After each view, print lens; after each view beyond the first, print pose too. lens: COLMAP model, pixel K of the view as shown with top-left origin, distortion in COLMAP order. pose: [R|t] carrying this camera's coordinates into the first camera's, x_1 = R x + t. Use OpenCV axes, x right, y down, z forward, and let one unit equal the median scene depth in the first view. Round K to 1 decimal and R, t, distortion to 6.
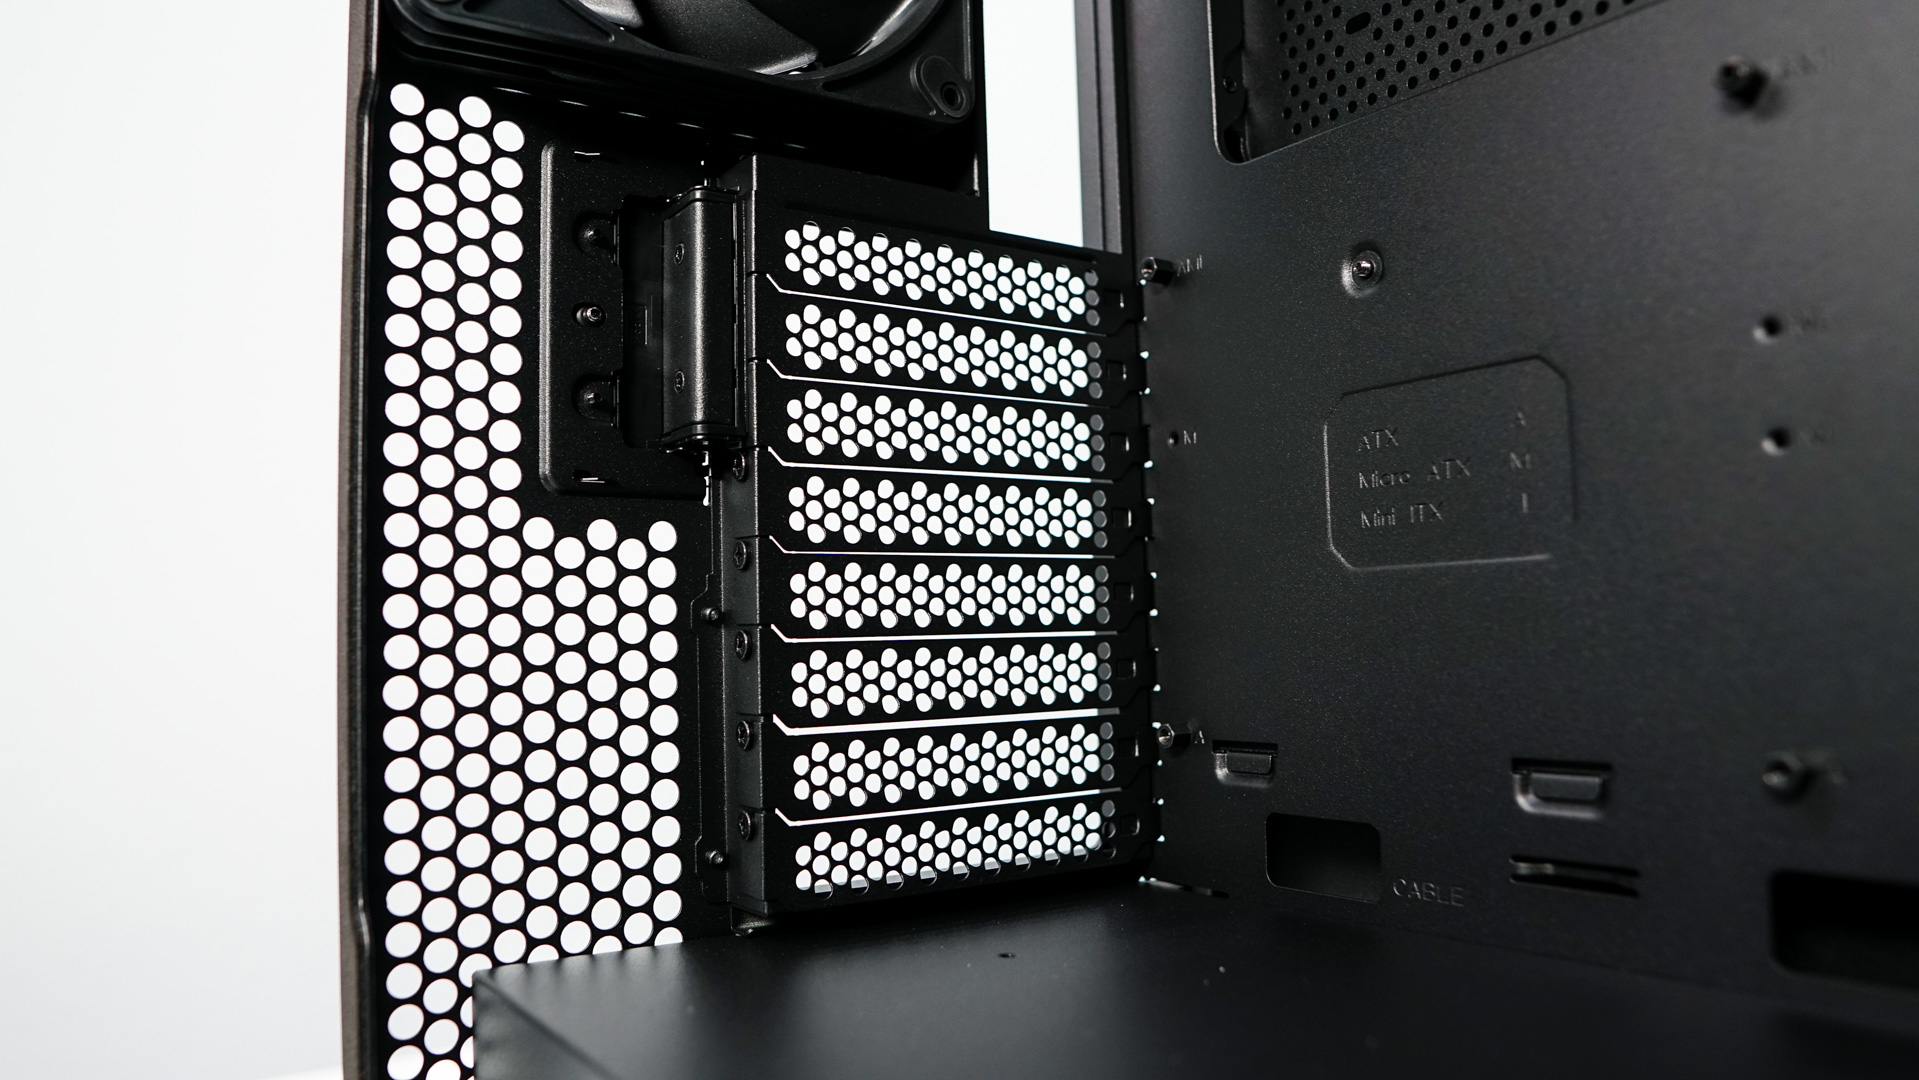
lens RADIAL K [[1381.5, 0, 959.5], [0, 1381.5, 540.0], [0, 0, 1]] dist [-0.081562, 0.002149]
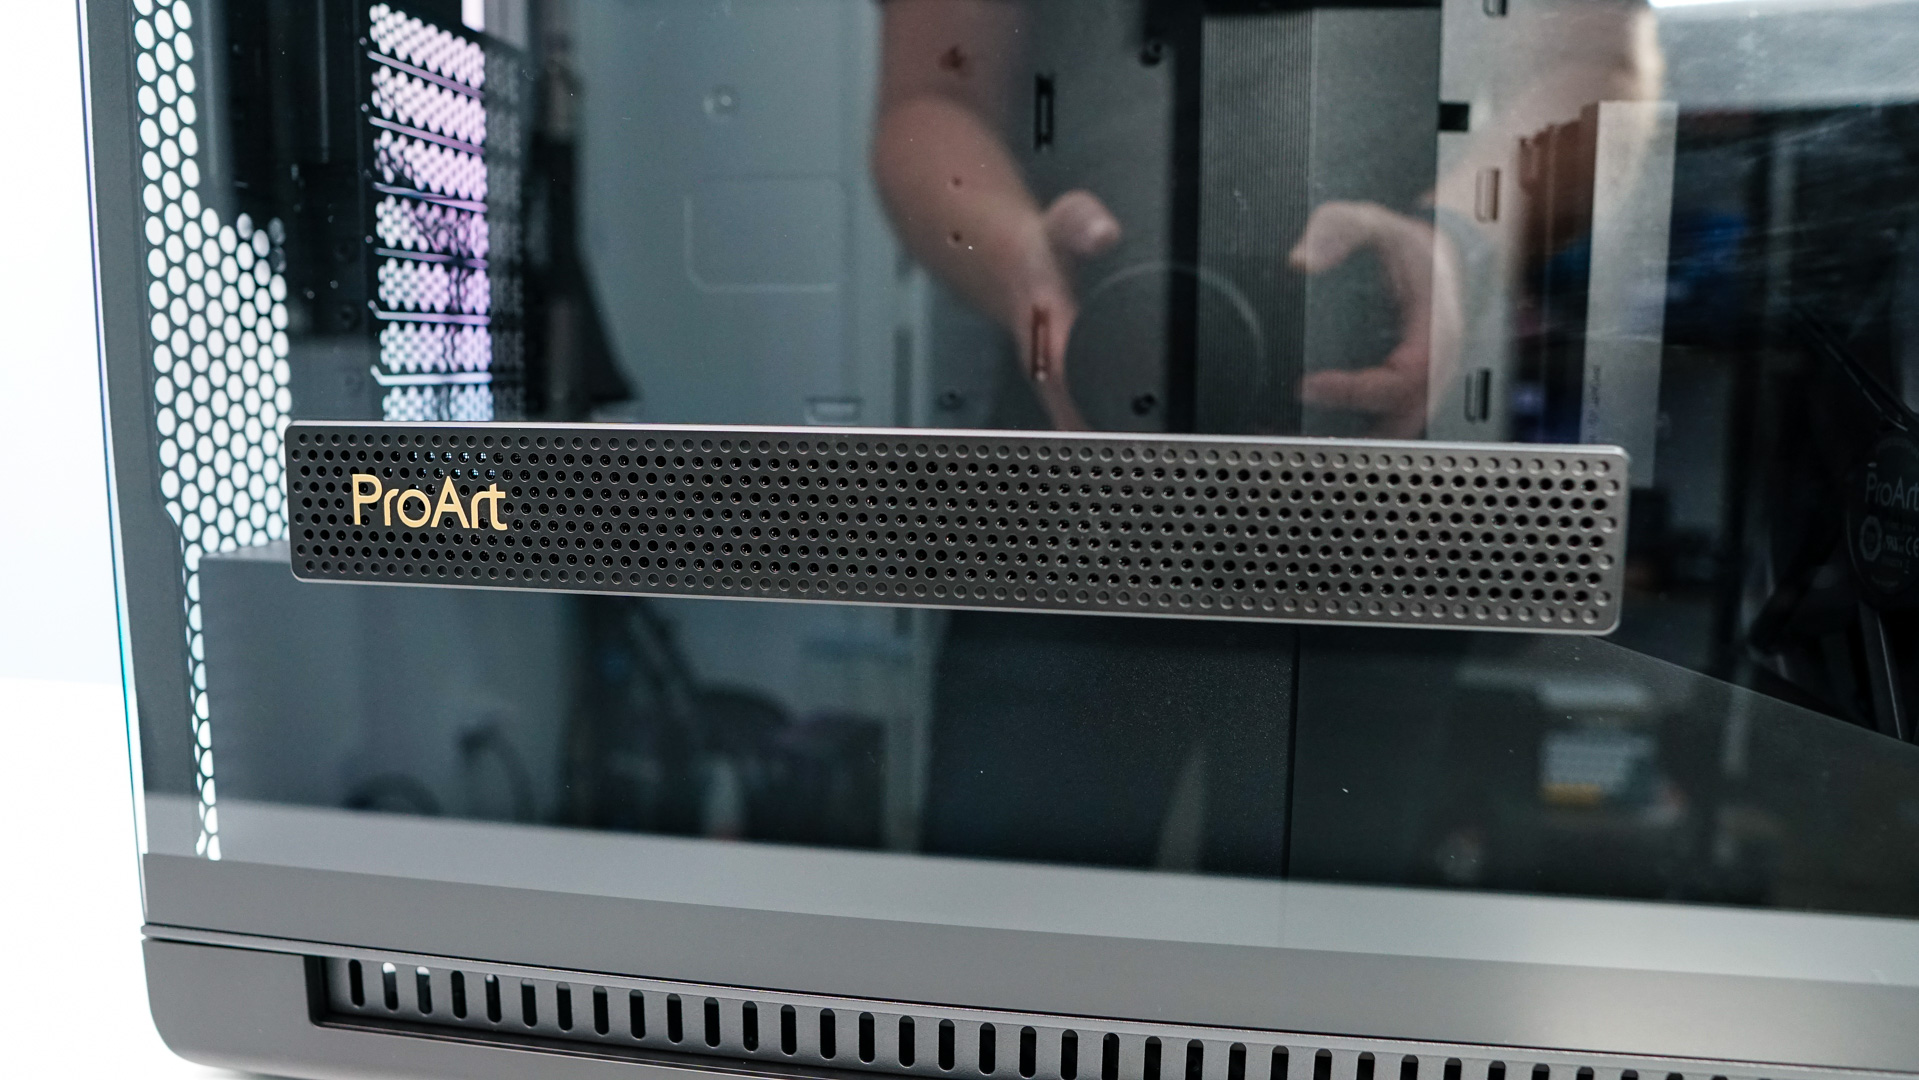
lens RADIAL K [[1339.3, 0, 954.2], [0, 1339.3, 507.6], [0, 0, 1]] dist [-0.034180, 0.000119]
pose [[0.686842, -0.057150, 0.724557, -0.732821], [-0.072807, 0.986479, 0.146826, 0.025724], [-0.723151, -0.153599, 0.673394, -0.369567]]
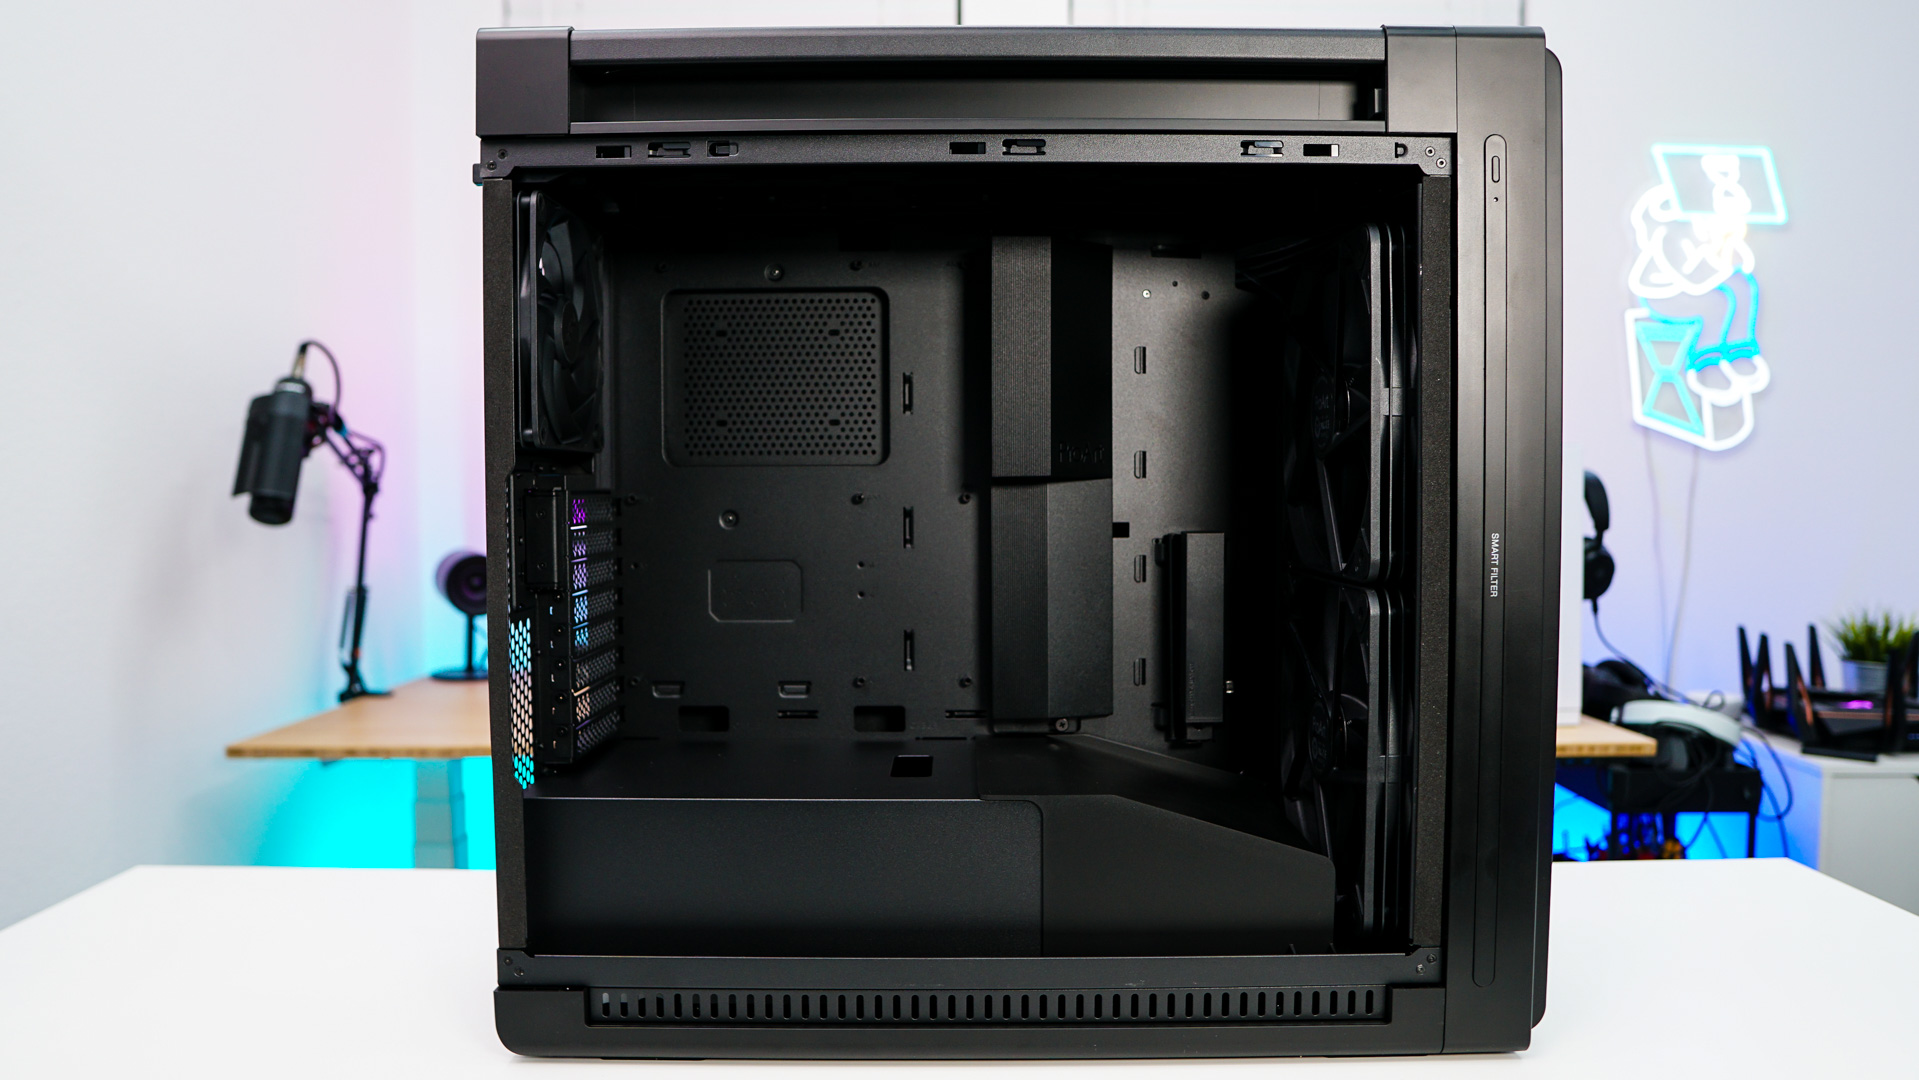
lens RADIAL K [[1361.0, 0, 959.5], [0, 1361.0, 540.0], [0, 0, 1]] dist [-0.030416, -0.000465]
pose [[0.556476, -0.009049, 0.830814, -1.942672], [-0.069427, 0.995937, 0.057349, -0.373437], [-0.827958, -0.089594, 0.553587, -1.081704]]
